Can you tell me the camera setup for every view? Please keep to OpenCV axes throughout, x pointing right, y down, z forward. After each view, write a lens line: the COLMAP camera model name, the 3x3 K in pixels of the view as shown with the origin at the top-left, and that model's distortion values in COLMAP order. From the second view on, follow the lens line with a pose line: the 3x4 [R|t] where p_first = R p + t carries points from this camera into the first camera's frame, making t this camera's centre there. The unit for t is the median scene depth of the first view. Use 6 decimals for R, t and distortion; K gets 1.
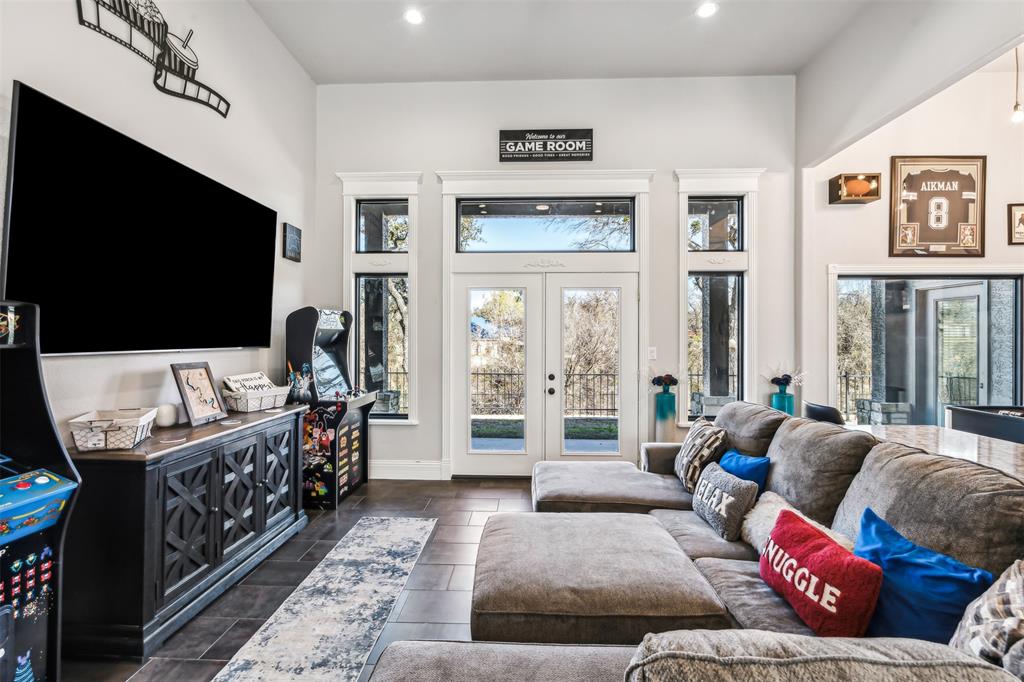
lens RADIAL K [[473.1, 0, 512.1], [0, 473.1, 339.4], [0, 0, 1]] dist [-0.006009, 0.002581]
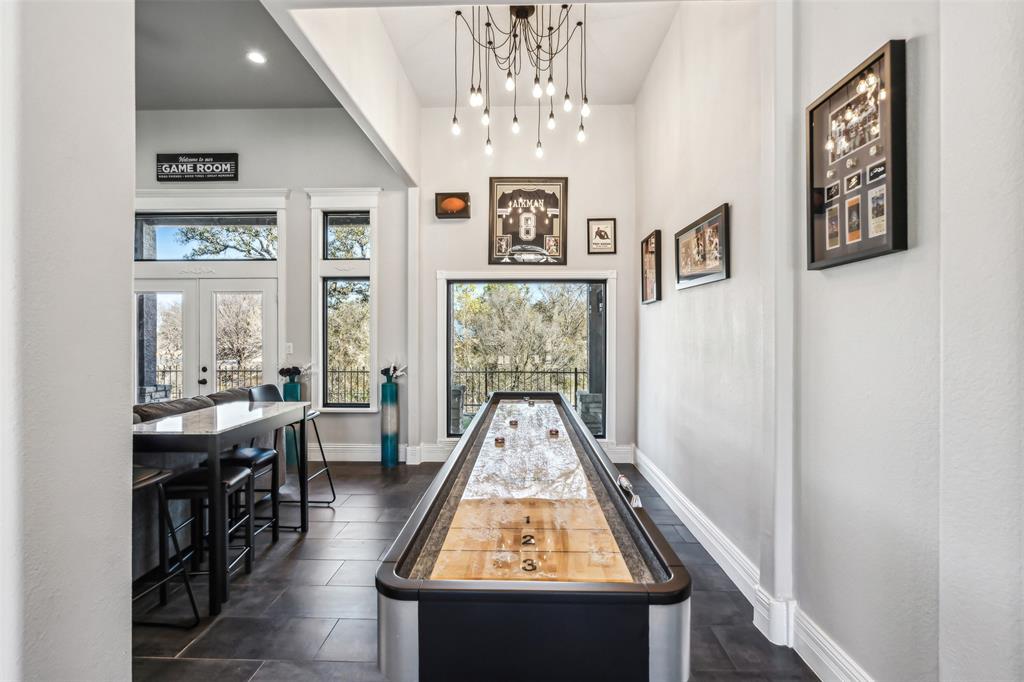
lens RADIAL K [[422.7, 0, 512.9], [0, 422.7, 333.1], [0, 0, 1]] dist [0.000367, 0.000053]
pose [[0.999898, -0.001625, 0.014164, 0.827052], [0.001739, 0.999966, -0.008048, 0.001782], [-0.014151, 0.008072, 0.999867, -0.034185]]
